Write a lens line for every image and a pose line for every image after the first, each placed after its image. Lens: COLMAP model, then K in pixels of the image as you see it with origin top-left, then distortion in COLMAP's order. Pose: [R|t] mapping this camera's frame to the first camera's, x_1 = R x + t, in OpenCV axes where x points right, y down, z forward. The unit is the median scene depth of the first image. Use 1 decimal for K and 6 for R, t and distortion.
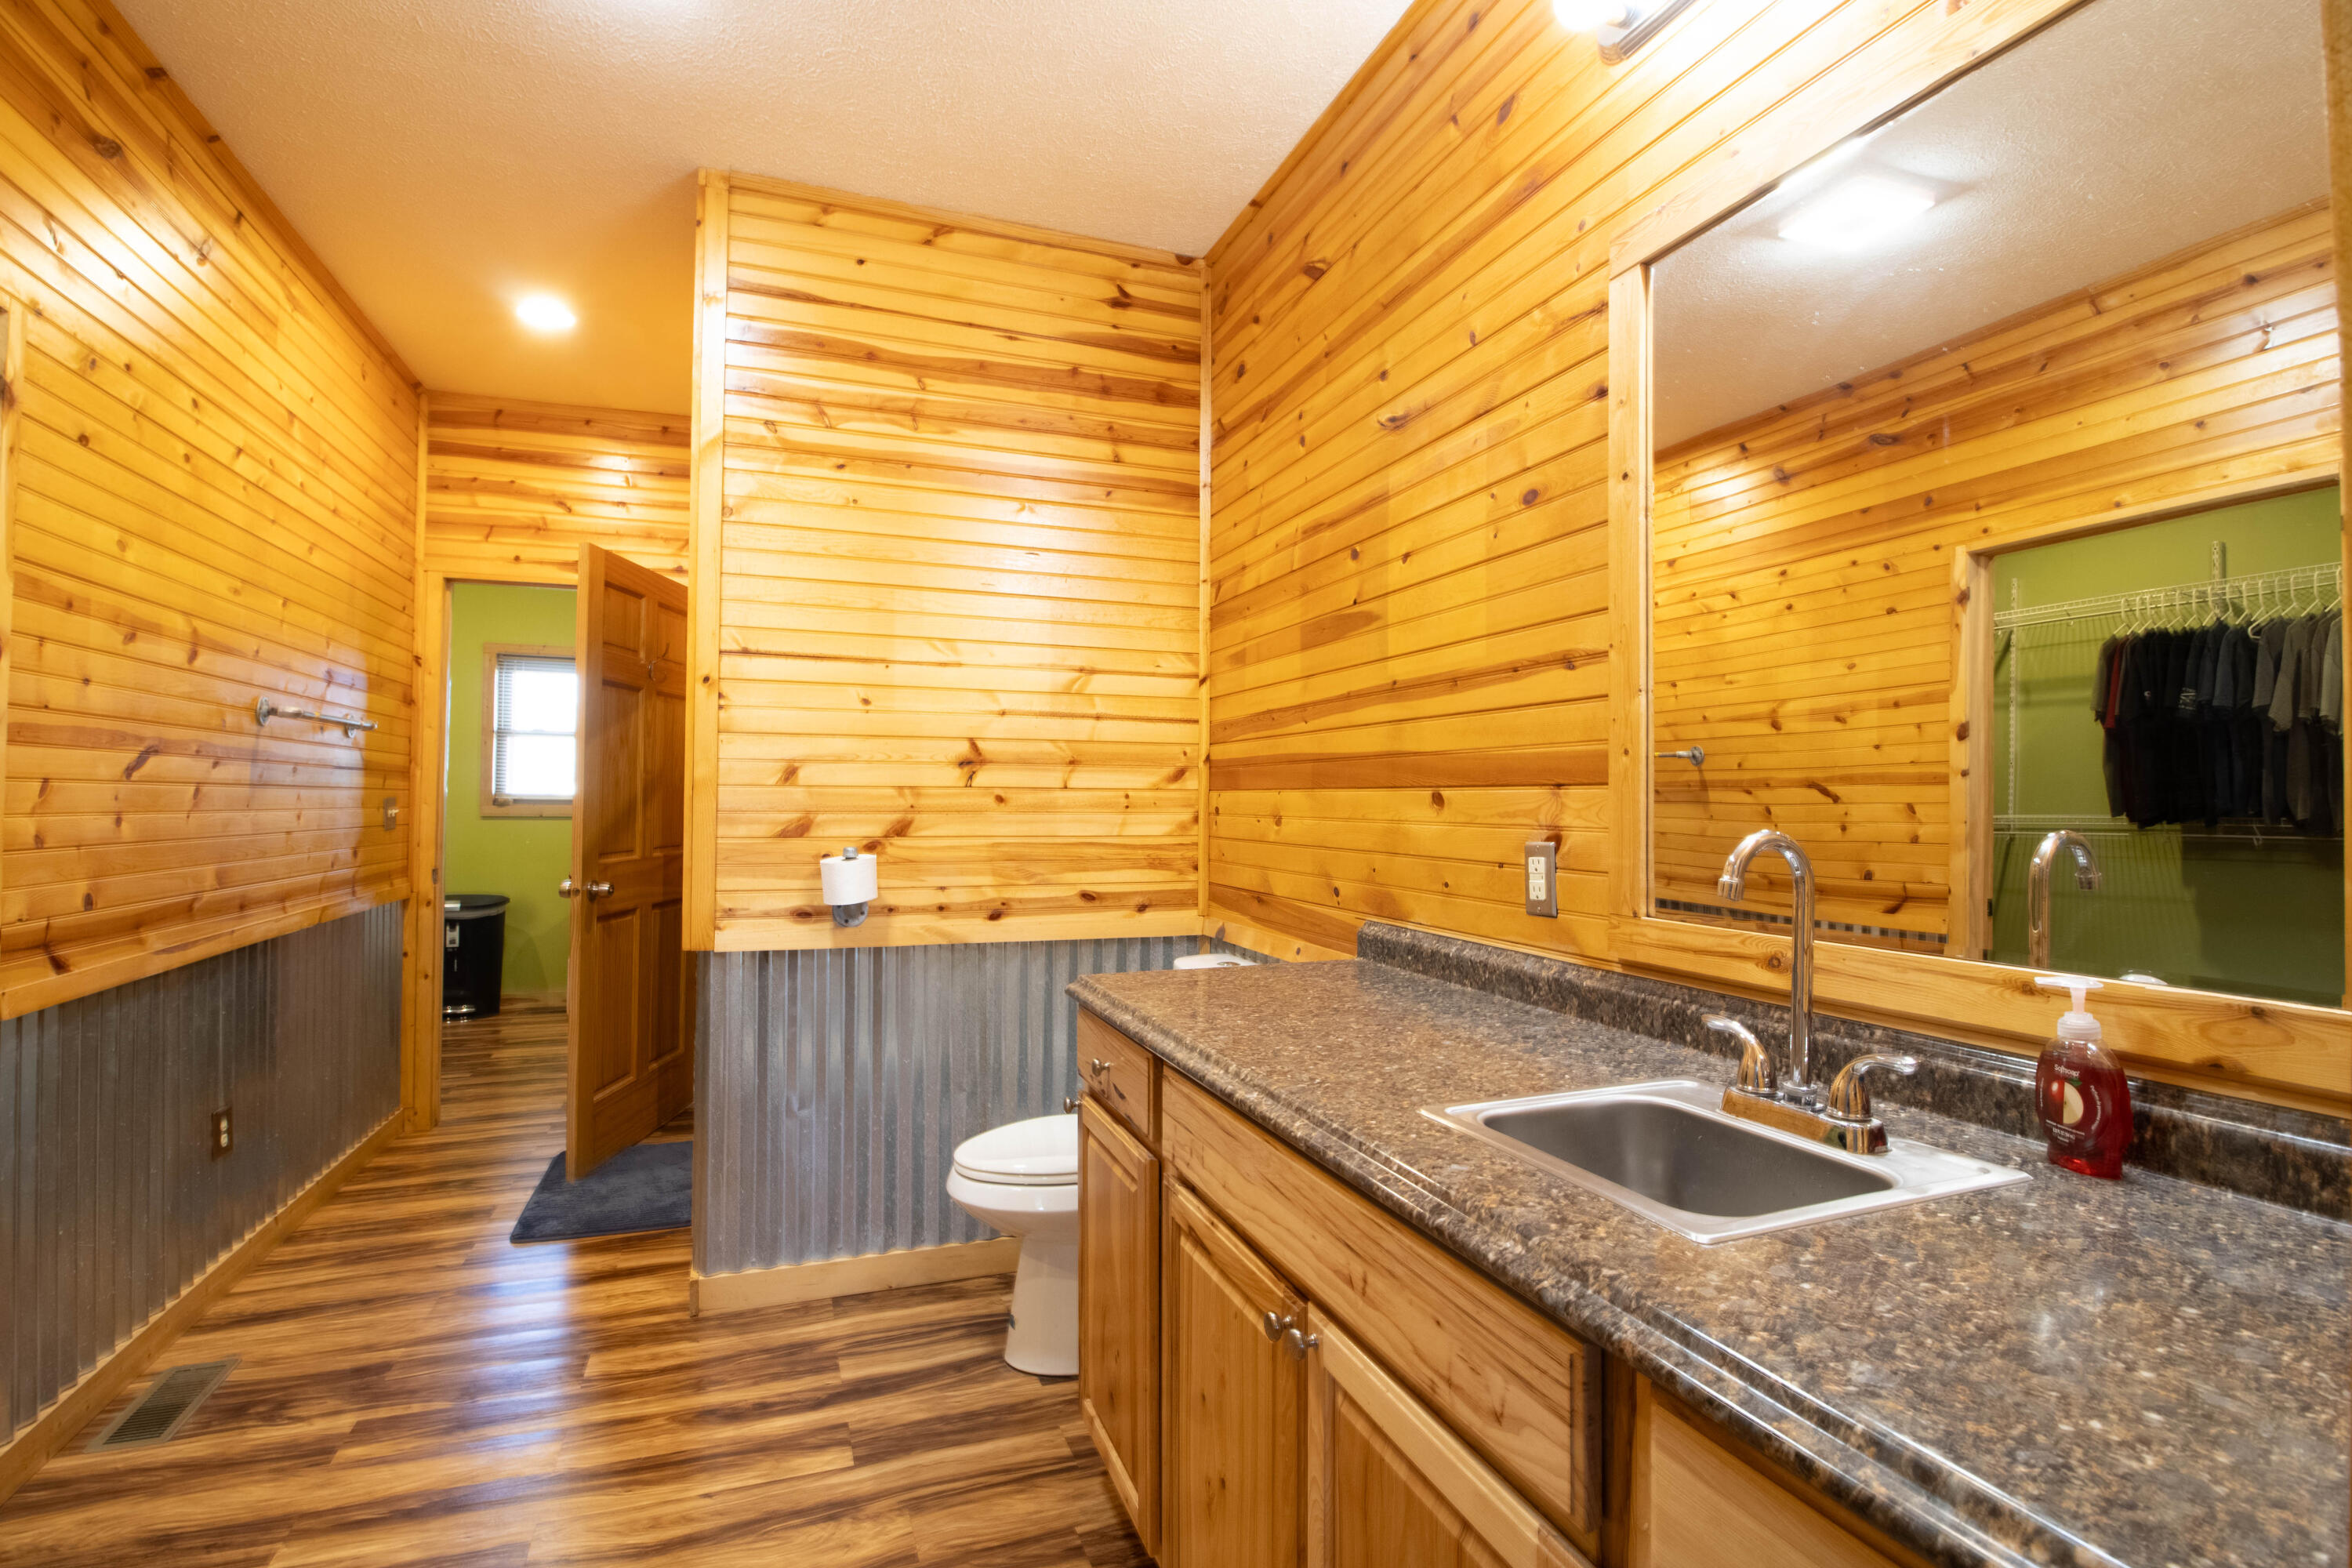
lens RADIAL K [[1082.2, 0, 1175.6], [0, 1082.2, 788.5], [0, 0, 1]] dist [-0.028562, -0.001811]
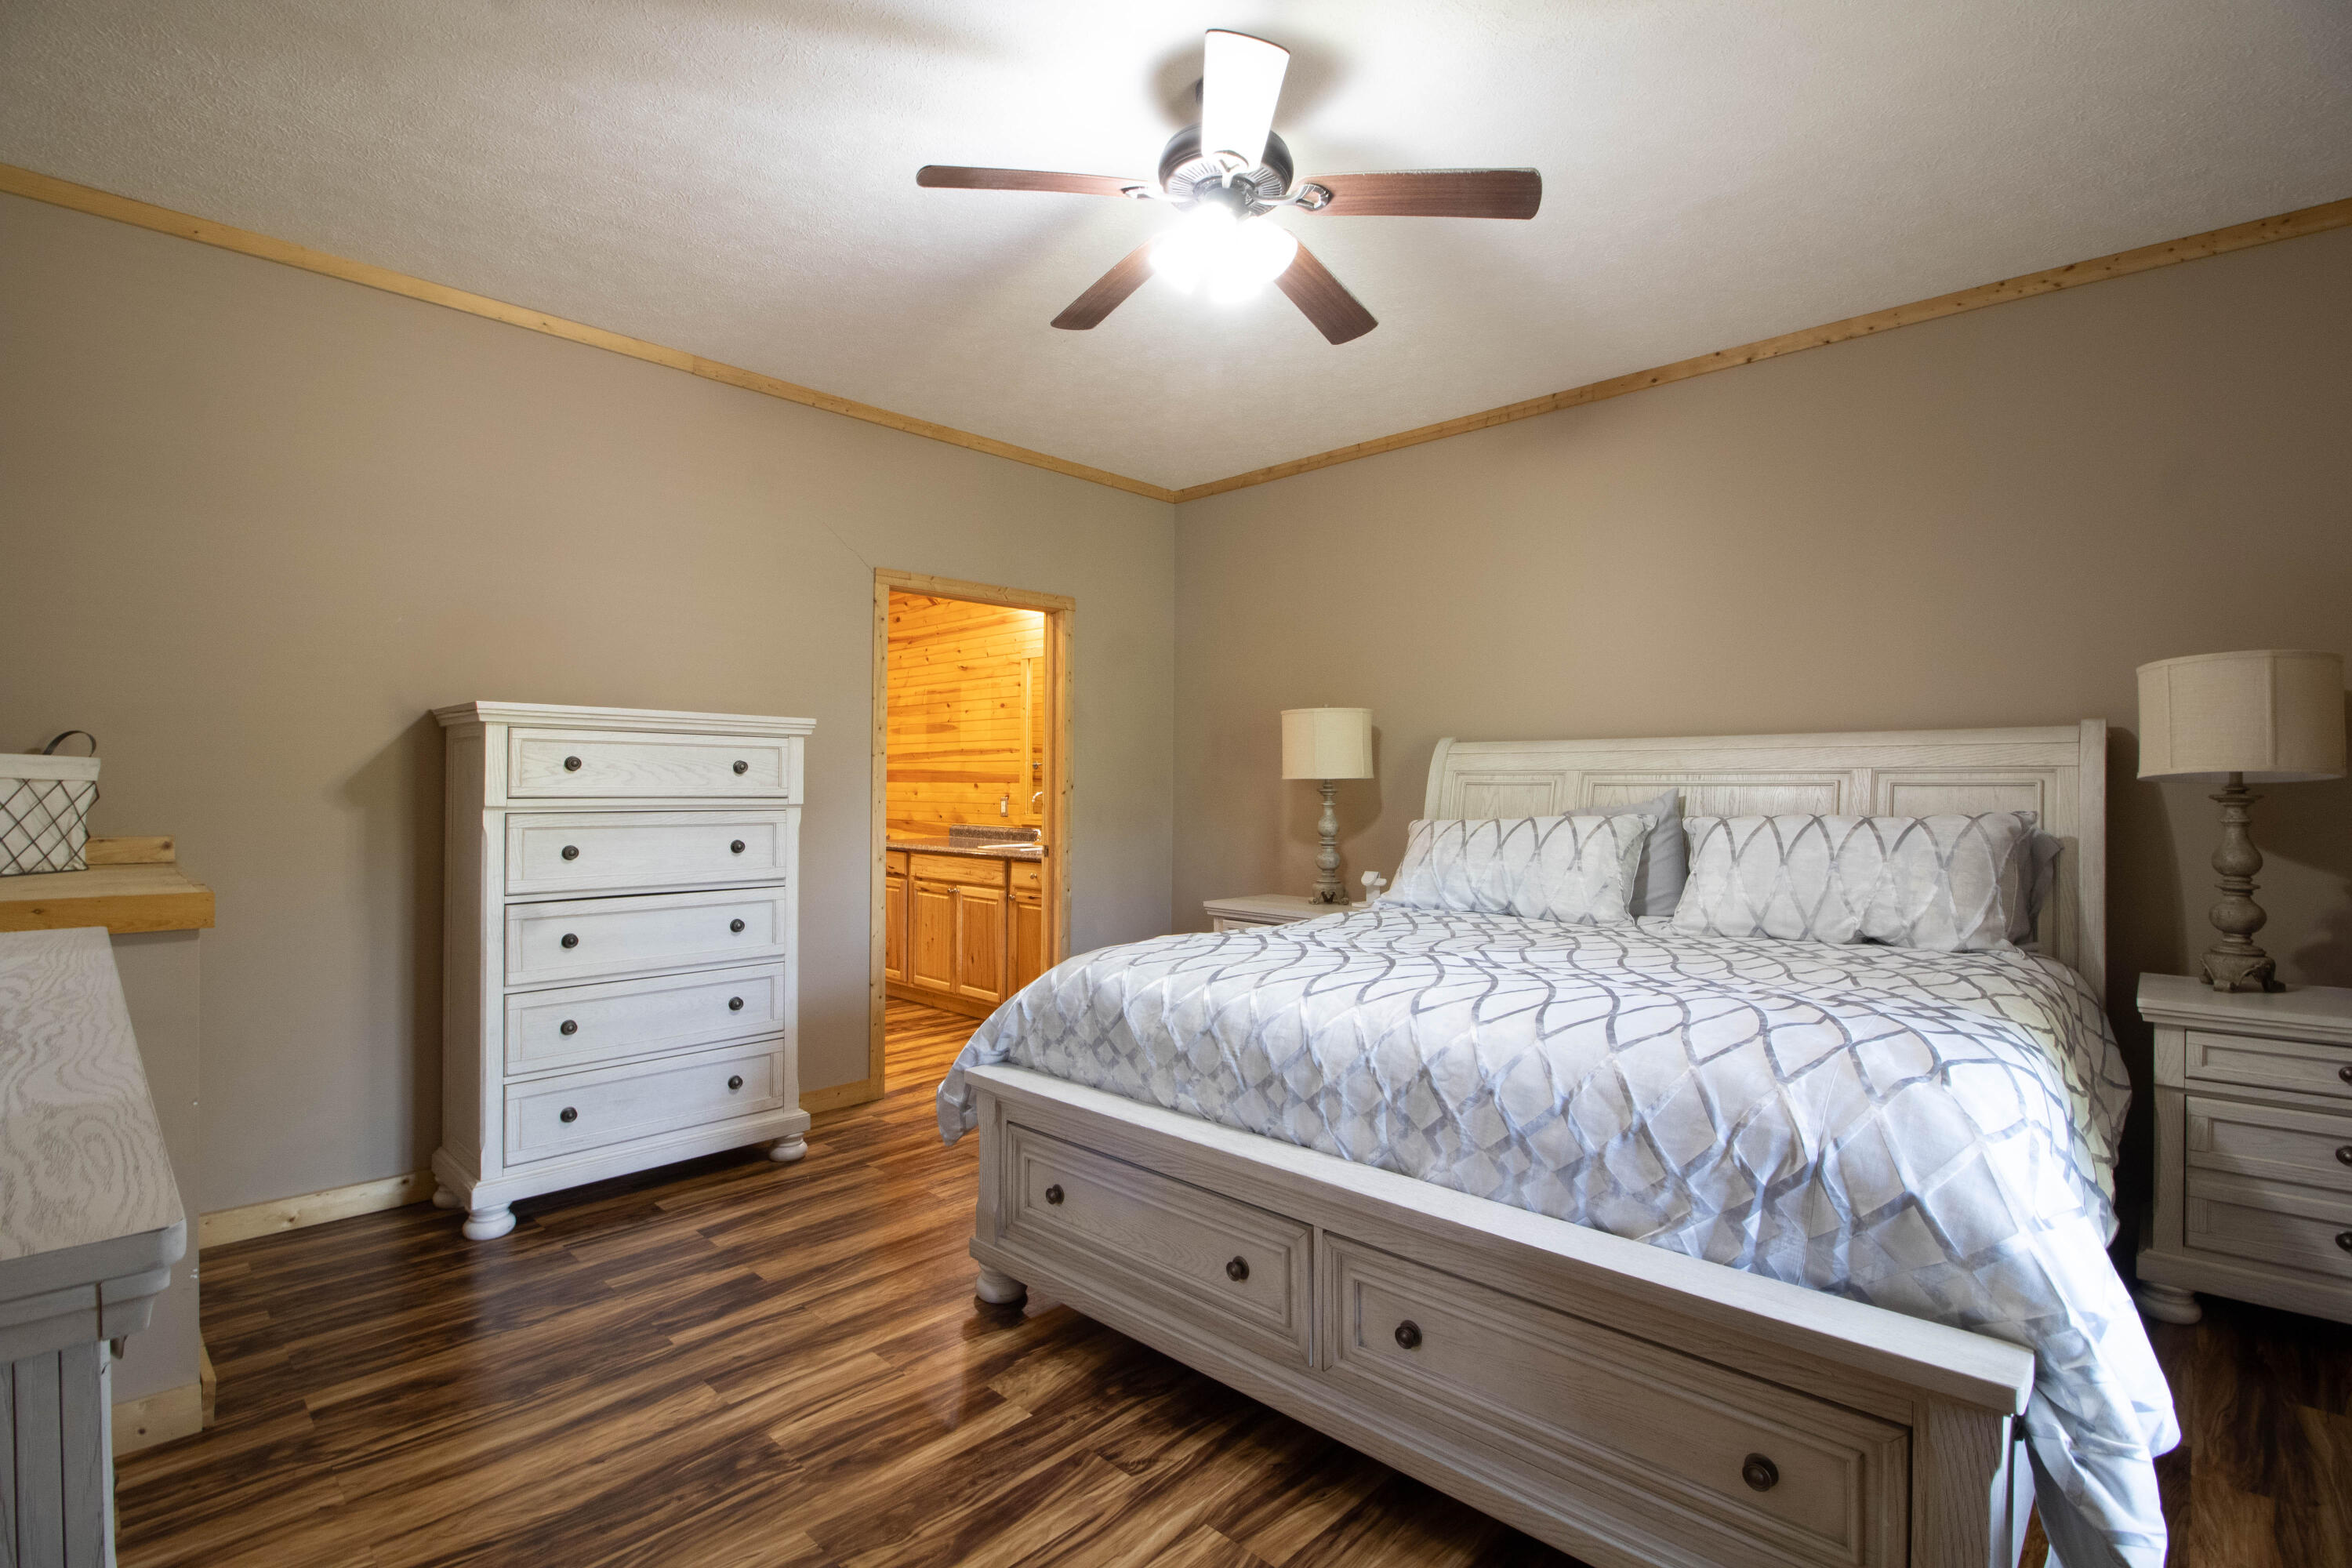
lens RADIAL K [[1082.2, 0, 1171.1], [0, 1082.2, 786.7], [0, 0, 1]] dist [-0.028562, -0.001811]
pose [[0.899529, 0.003514, 0.436846, -0.644592], [-0.008217, 0.999927, 0.008876, -0.021270], [-0.436783, -0.011574, 0.899492, -2.172149]]
